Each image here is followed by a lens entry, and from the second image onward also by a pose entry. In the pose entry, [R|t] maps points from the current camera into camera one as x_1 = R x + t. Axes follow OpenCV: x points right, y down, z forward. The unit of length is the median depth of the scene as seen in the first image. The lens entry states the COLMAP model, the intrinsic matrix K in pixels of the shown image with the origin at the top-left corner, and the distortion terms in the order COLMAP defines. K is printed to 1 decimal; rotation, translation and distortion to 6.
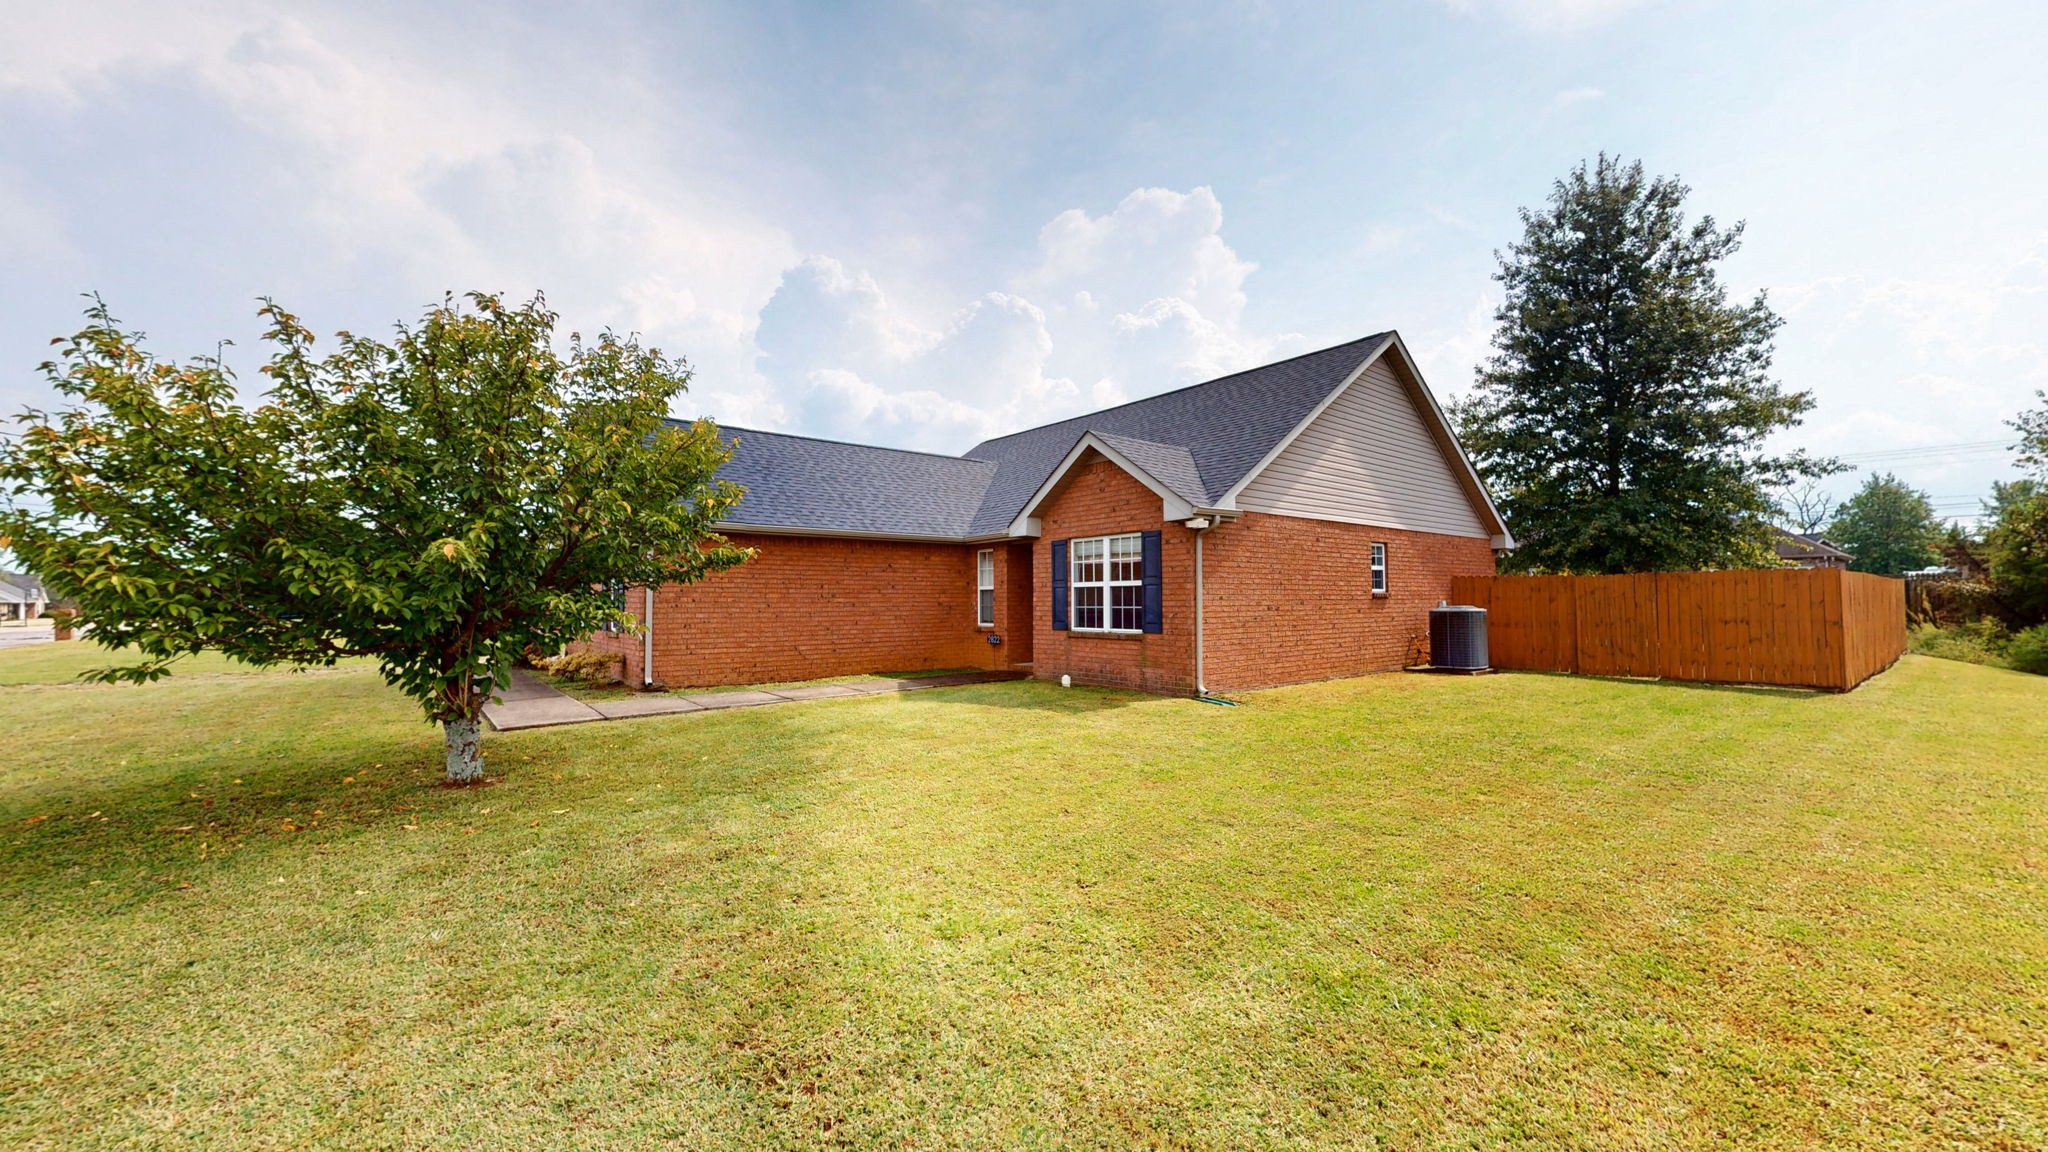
lens RADIAL K [[788.9, 0, 1020.7], [0, 788.9, 587.5], [0, 0, 1]] dist [-0.000319, -0.000154]
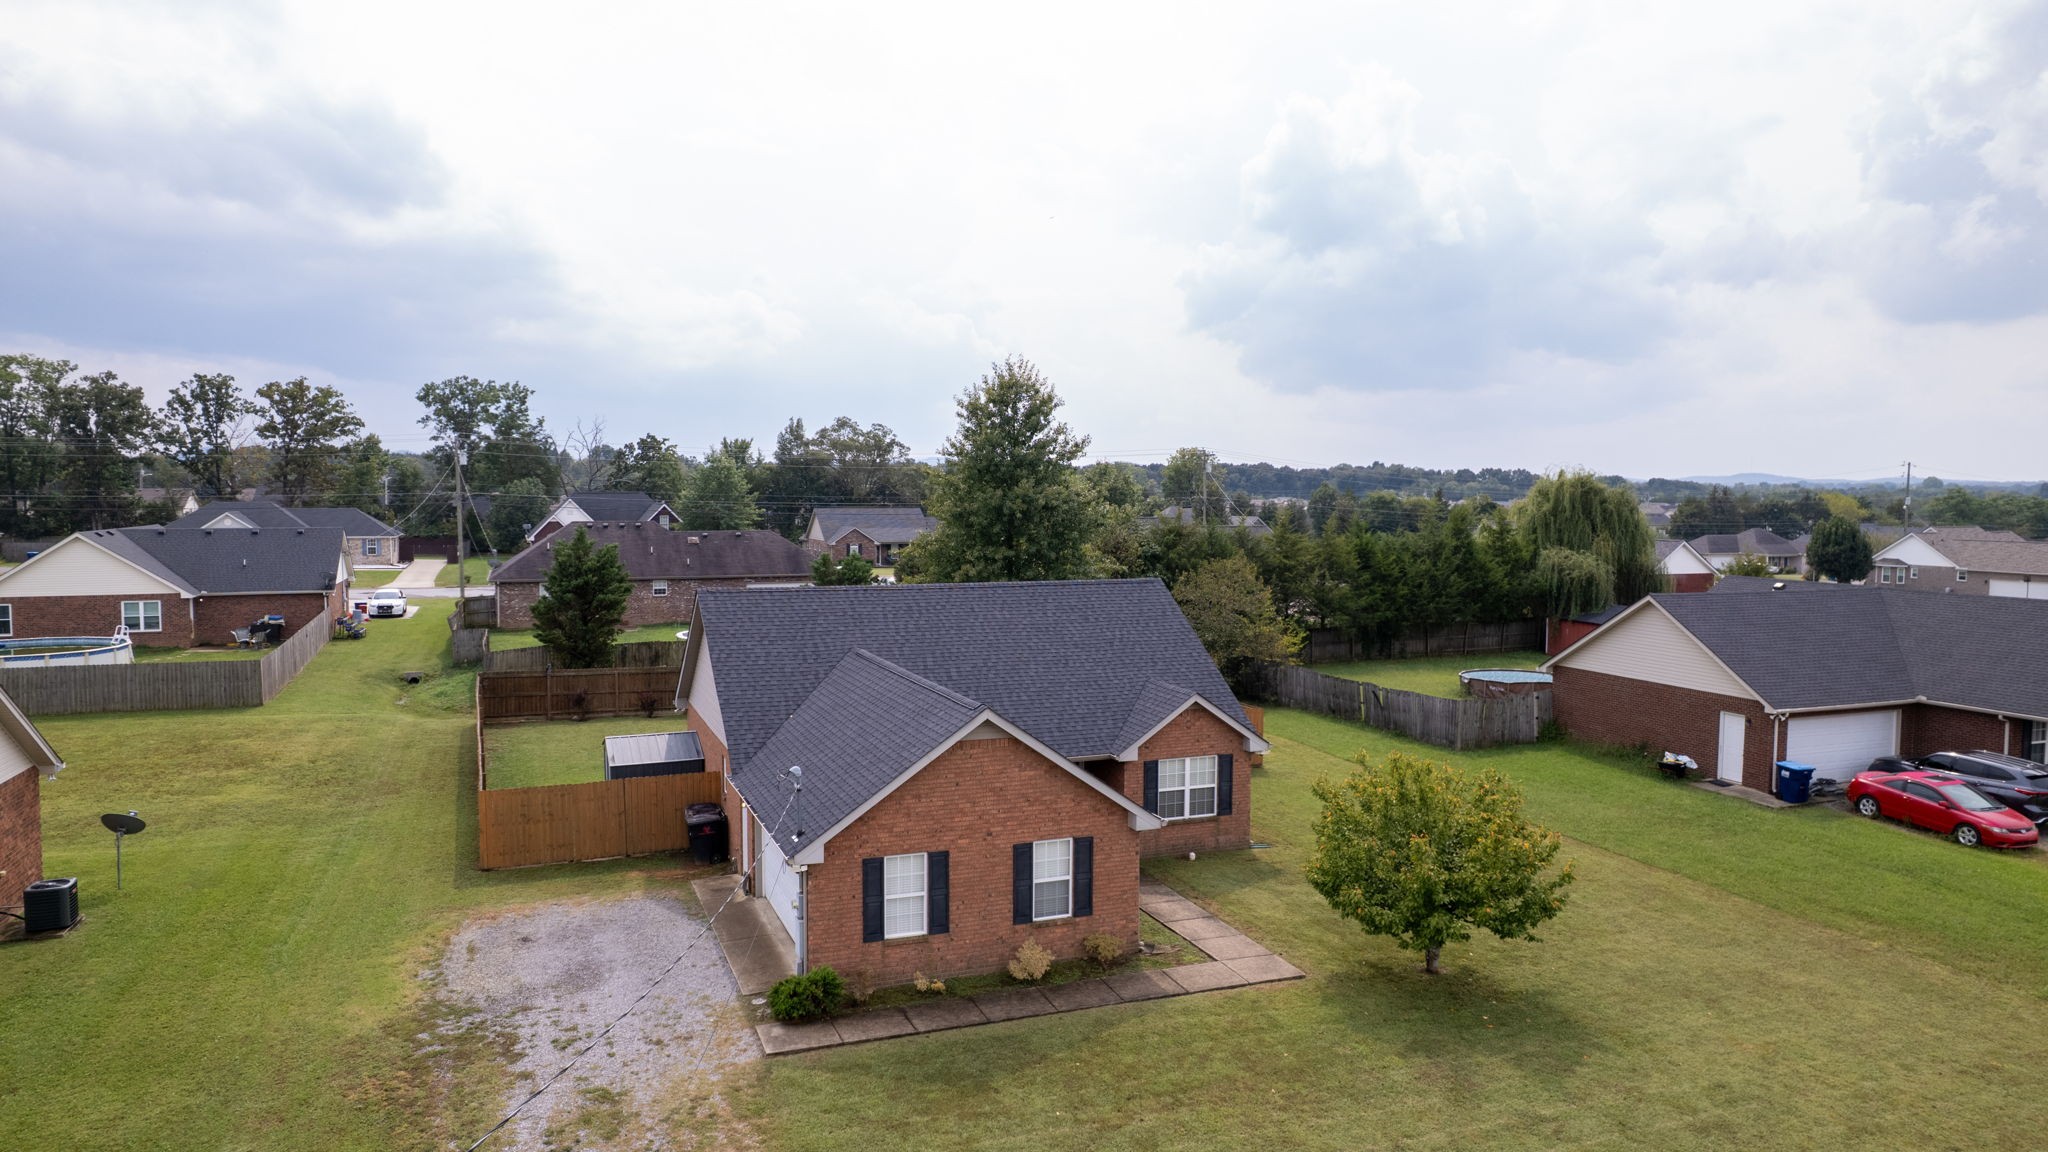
lens RADIAL K [[1330.7, 0, 1024.0], [0, 1330.7, 576.0], [0, 0, 1]] dist [-0.066535, 0.067115]
pose [[0.295156, -0.061319, 0.953479, -1.927593], [-0.028001, 0.996955, 0.072783, -0.472284], [-0.955039, -0.048181, 0.292541, 0.449288]]
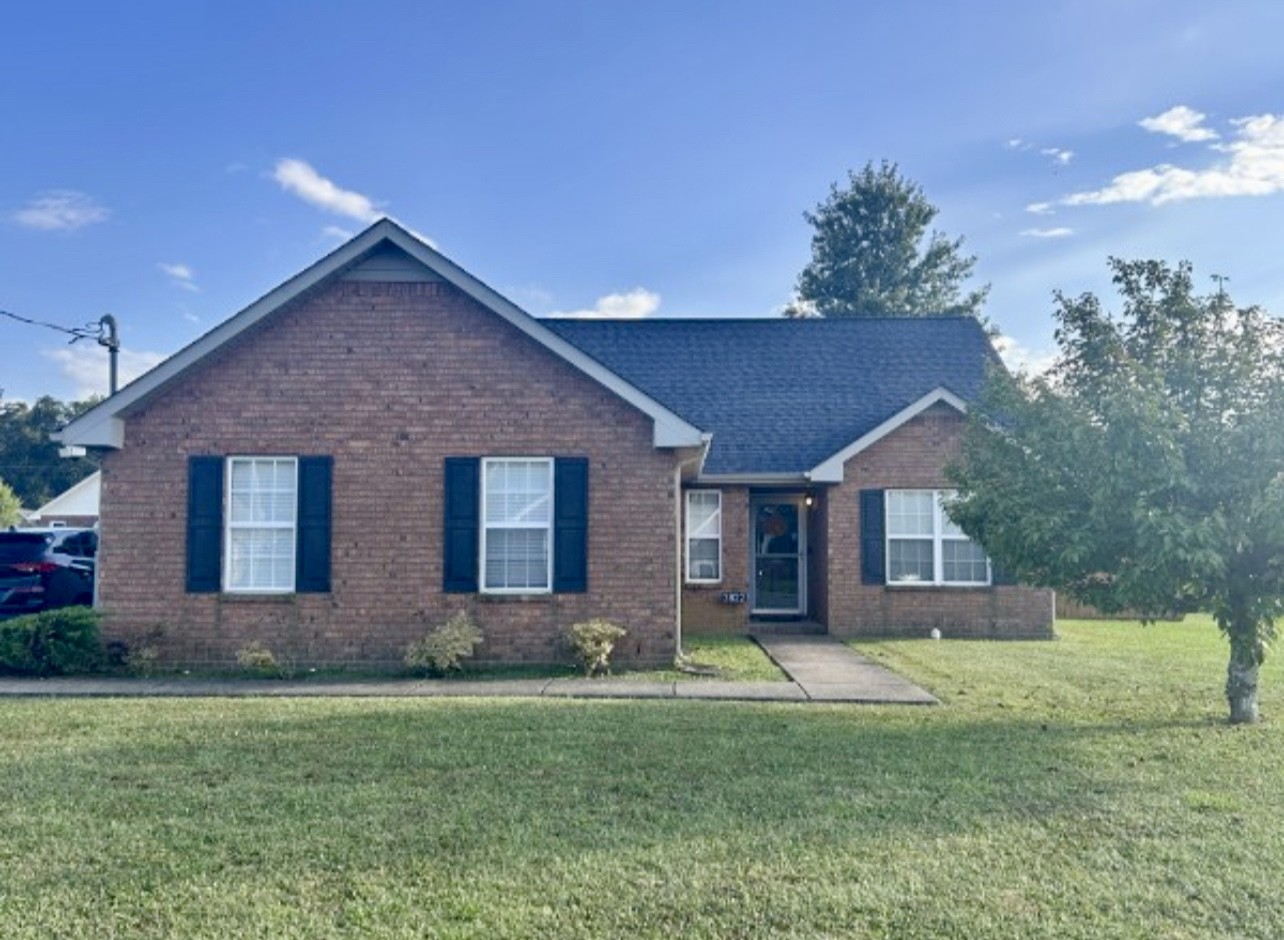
lens RADIAL K [[1180.3, 0, 664.0], [0, 1180.3, 478.2], [0, 0, 1]] dist [0.106355, -0.210631]
pose [[0.633693, 0.061155, 0.771163, -1.023782], [-0.022694, 0.997911, -0.060488, 0.016115], [-0.773251, 0.020830, 0.633757, 0.243555]]
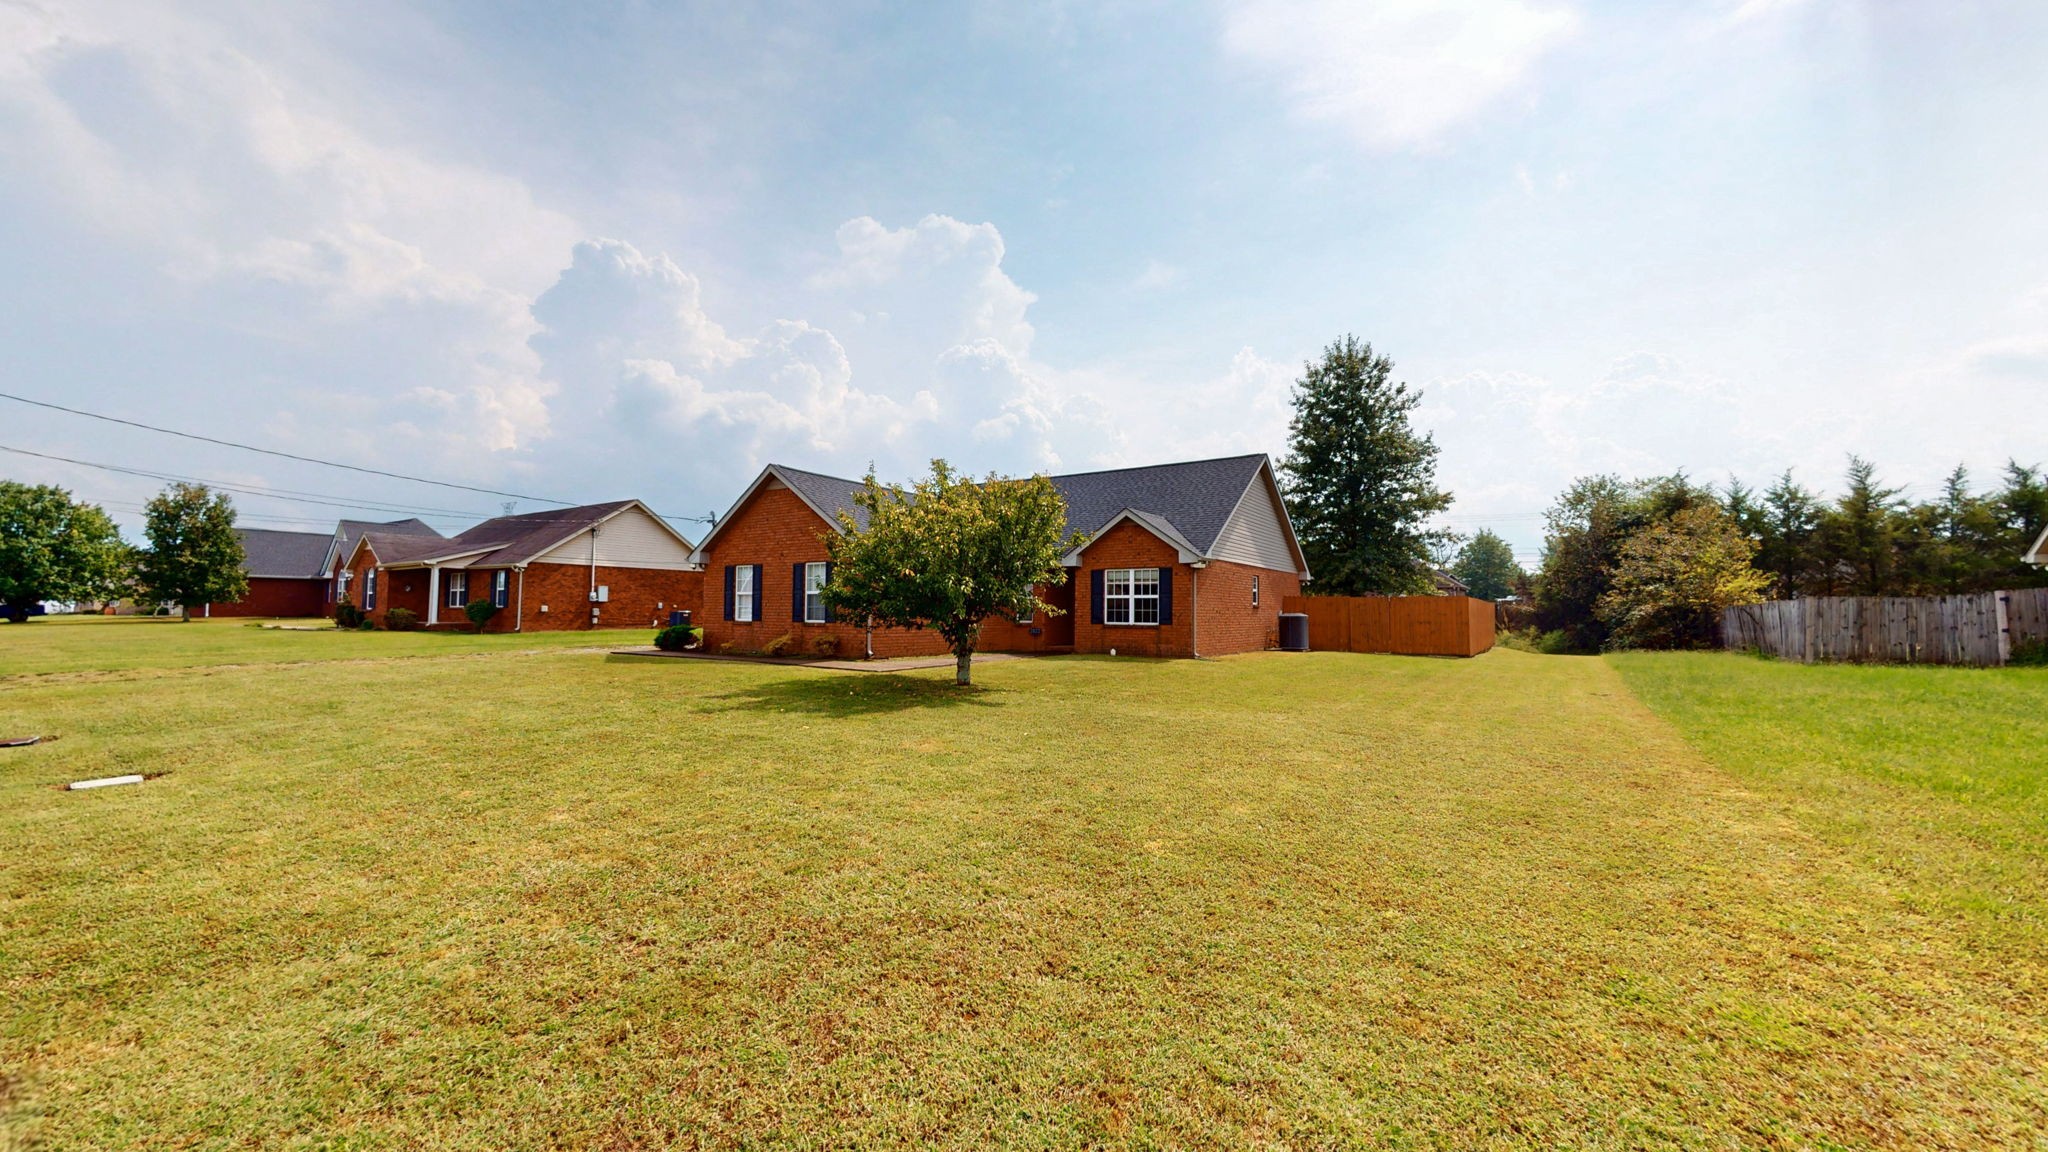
lens RADIAL K [[794.9, 0, 1034.2], [0, 794.9, 580.4], [0, 0, 1]] dist [0.000473, -0.000387]
pose [[0.951509, 0.027222, 0.306413, -0.495668], [-0.020151, 0.999453, -0.026217, 0.007883], [-0.306960, 0.018771, 0.951537, -0.462485]]
